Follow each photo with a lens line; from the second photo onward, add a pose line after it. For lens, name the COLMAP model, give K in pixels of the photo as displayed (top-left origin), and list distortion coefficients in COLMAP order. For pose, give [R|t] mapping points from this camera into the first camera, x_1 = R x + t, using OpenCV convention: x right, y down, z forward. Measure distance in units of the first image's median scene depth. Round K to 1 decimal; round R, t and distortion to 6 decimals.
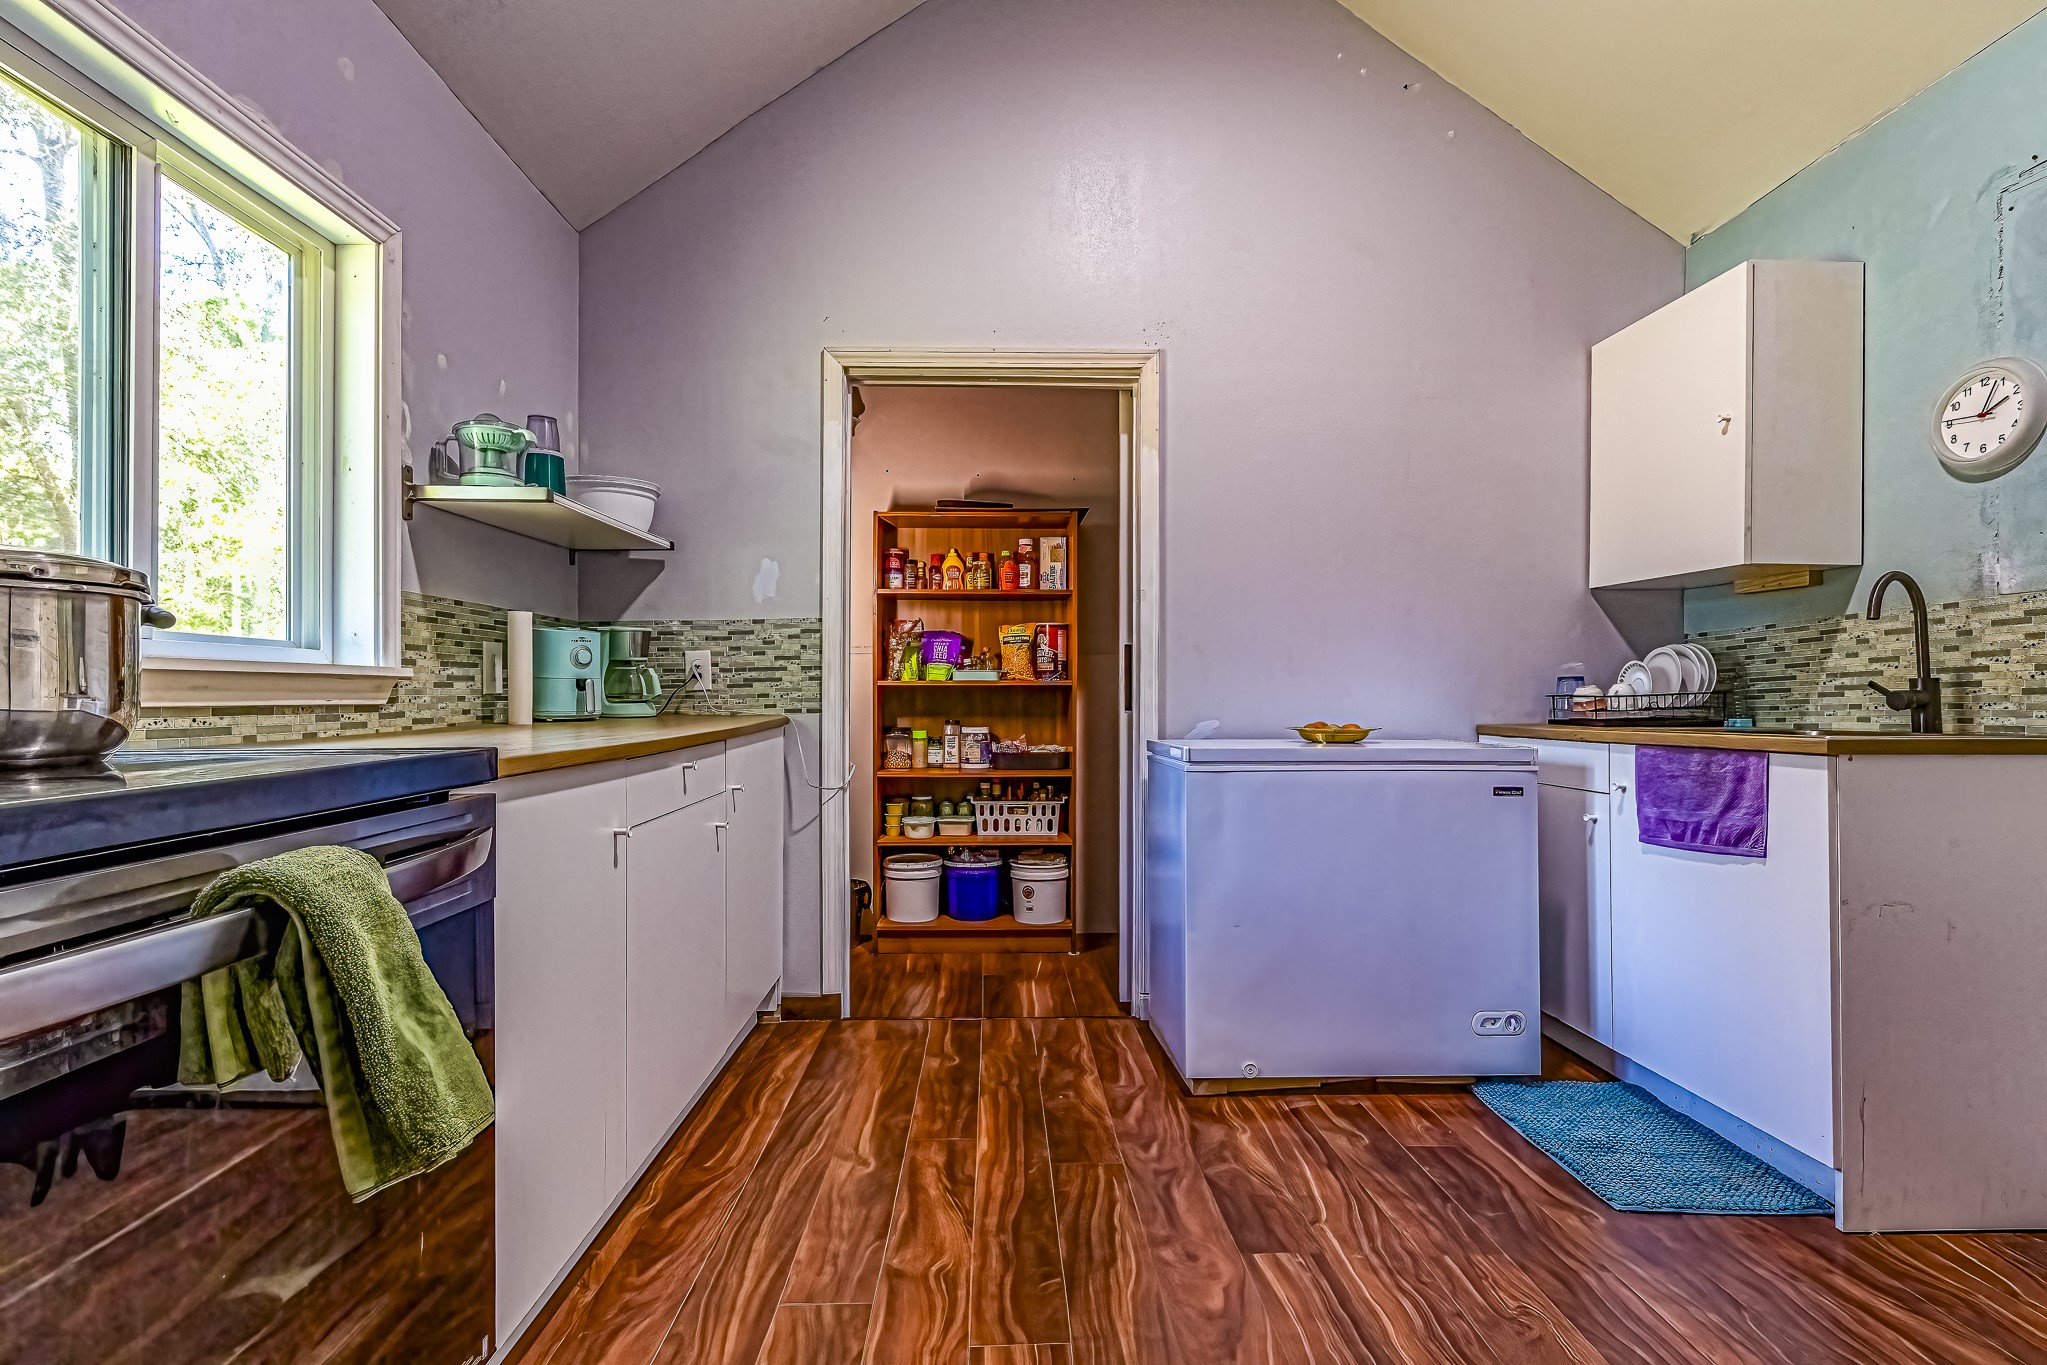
lens RADIAL K [[962.0, 0, 1023.5], [0, 962.0, 682.5], [0, 0, 1]] dist [0.000261, 0.000069]
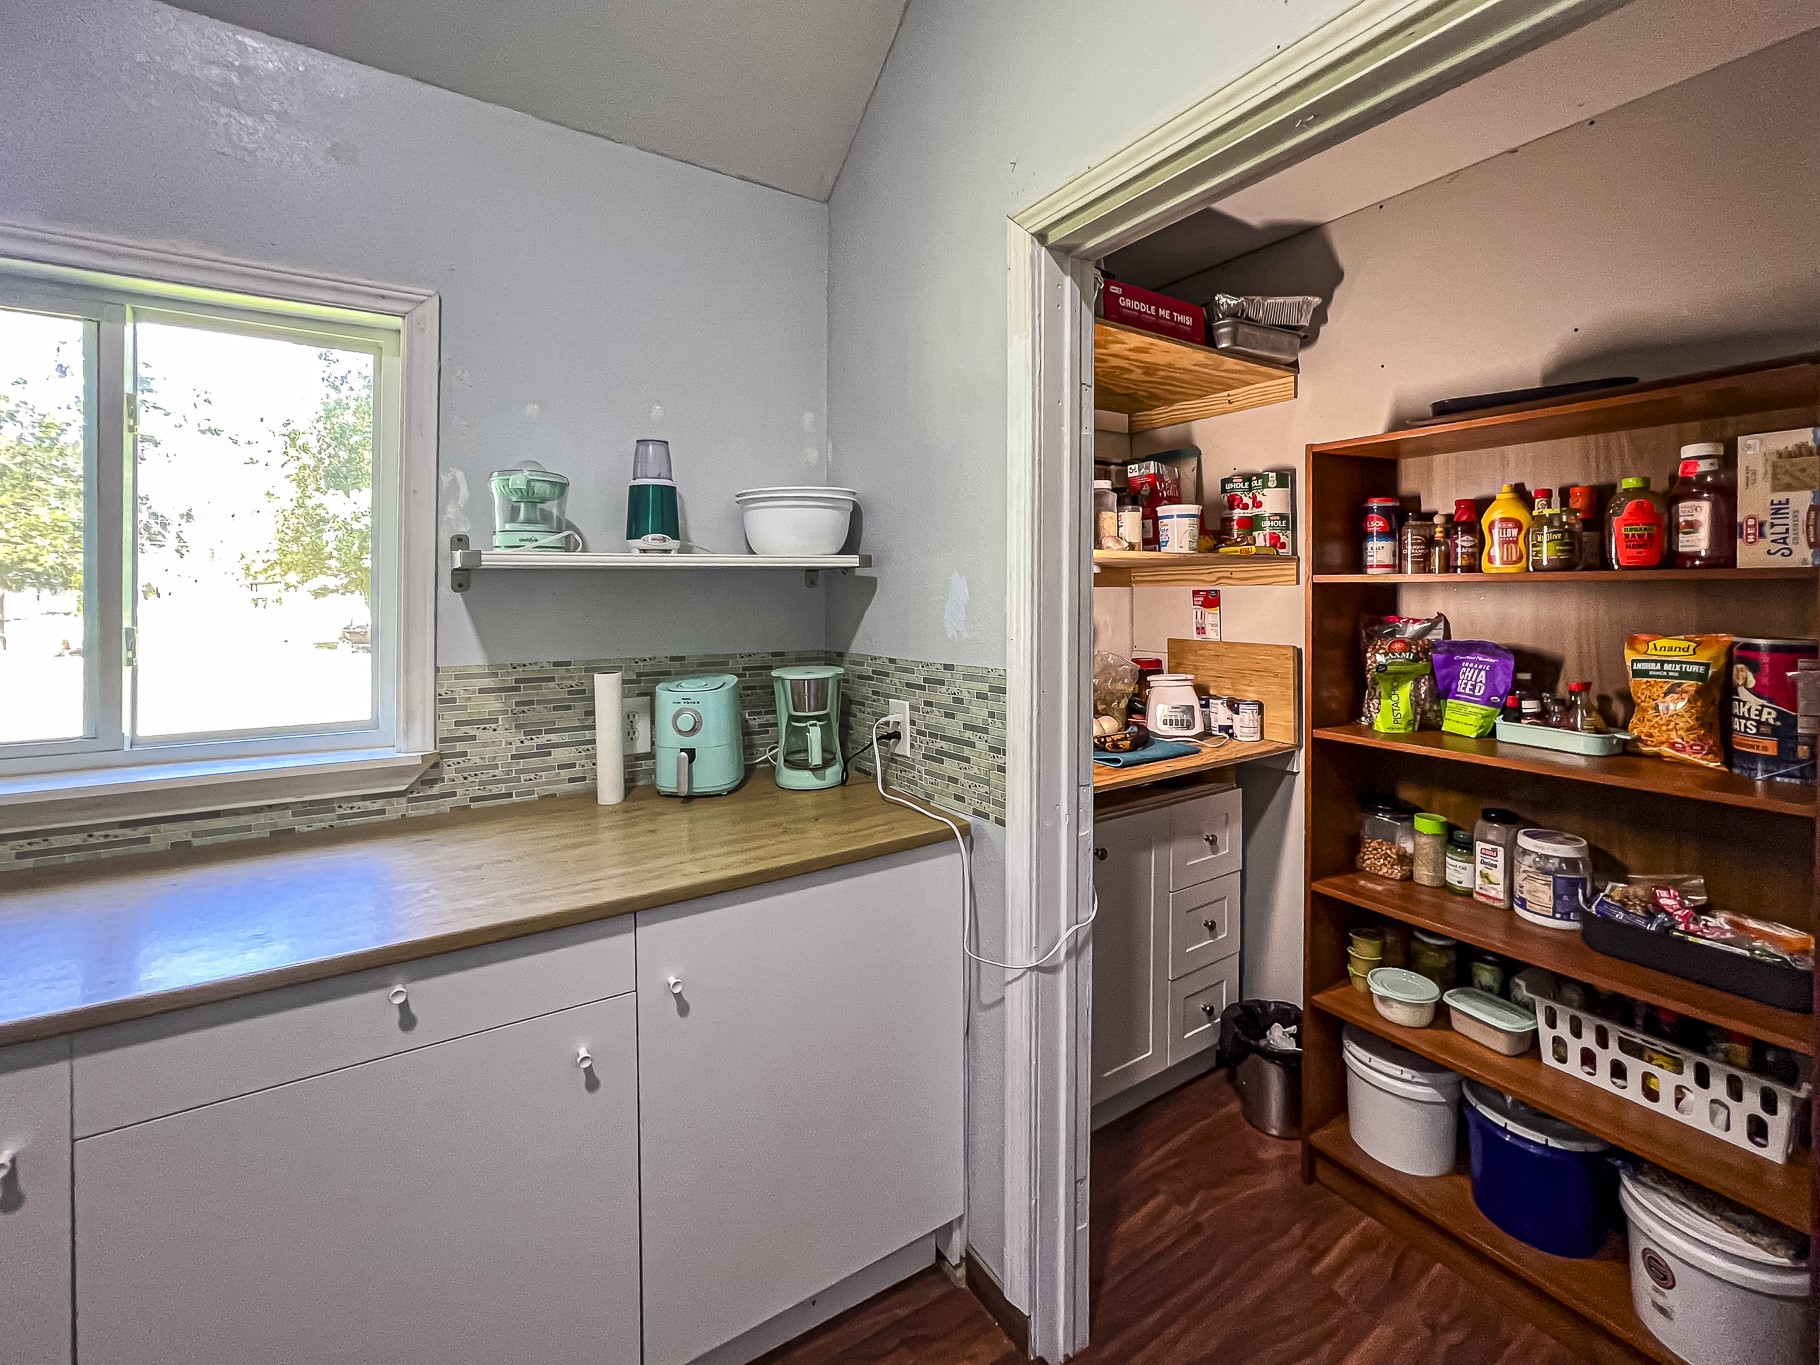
lens RADIAL K [[756.6, 0, 906.3], [0, 756.6, 593.5], [0, 0, 1]] dist [-0.009485, 0.000523]
pose [[0.498994, 0.004770, -0.866593, 0.121182], [0.007621, 0.999922, 0.009893, -0.088169], [0.866572, -0.011541, 0.498918, 0.522596]]
